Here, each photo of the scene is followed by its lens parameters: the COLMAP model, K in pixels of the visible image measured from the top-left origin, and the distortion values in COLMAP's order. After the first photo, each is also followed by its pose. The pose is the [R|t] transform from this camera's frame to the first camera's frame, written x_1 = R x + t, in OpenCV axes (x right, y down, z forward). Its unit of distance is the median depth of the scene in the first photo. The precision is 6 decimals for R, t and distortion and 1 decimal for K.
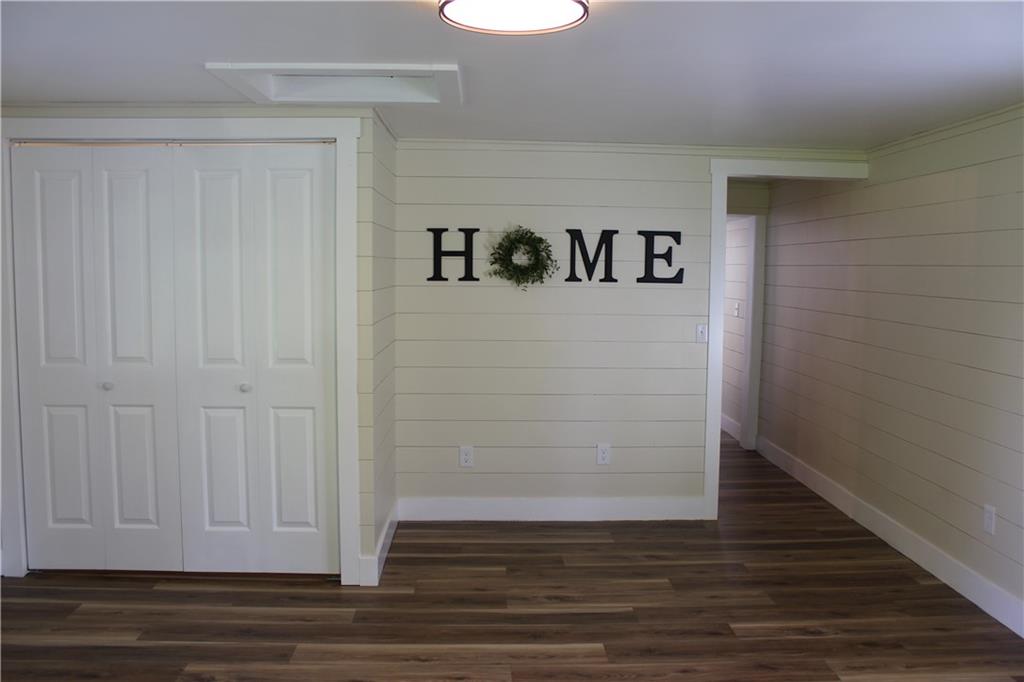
lens RADIAL K [[855.8, 0, 512.0], [0, 855.8, 341.0], [0, 0, 1]] dist [-0.153628, 0.153165]
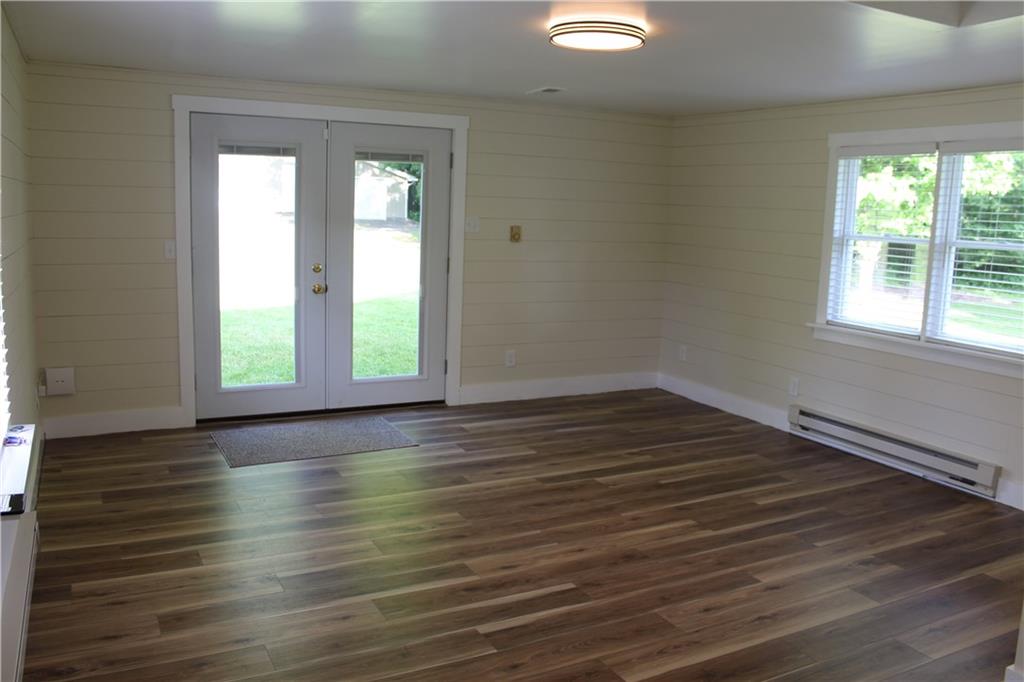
lens RADIAL K [[855.8, 0, 512.0], [0, 855.8, 341.0], [0, 0, 1]] dist [-0.153628, 0.153165]
pose [[-0.902989, 0.025943, -0.428880, 0.555410], [-0.079240, 0.970999, 0.225571, -0.124770], [0.422294, 0.237673, -0.874745, 1.623993]]
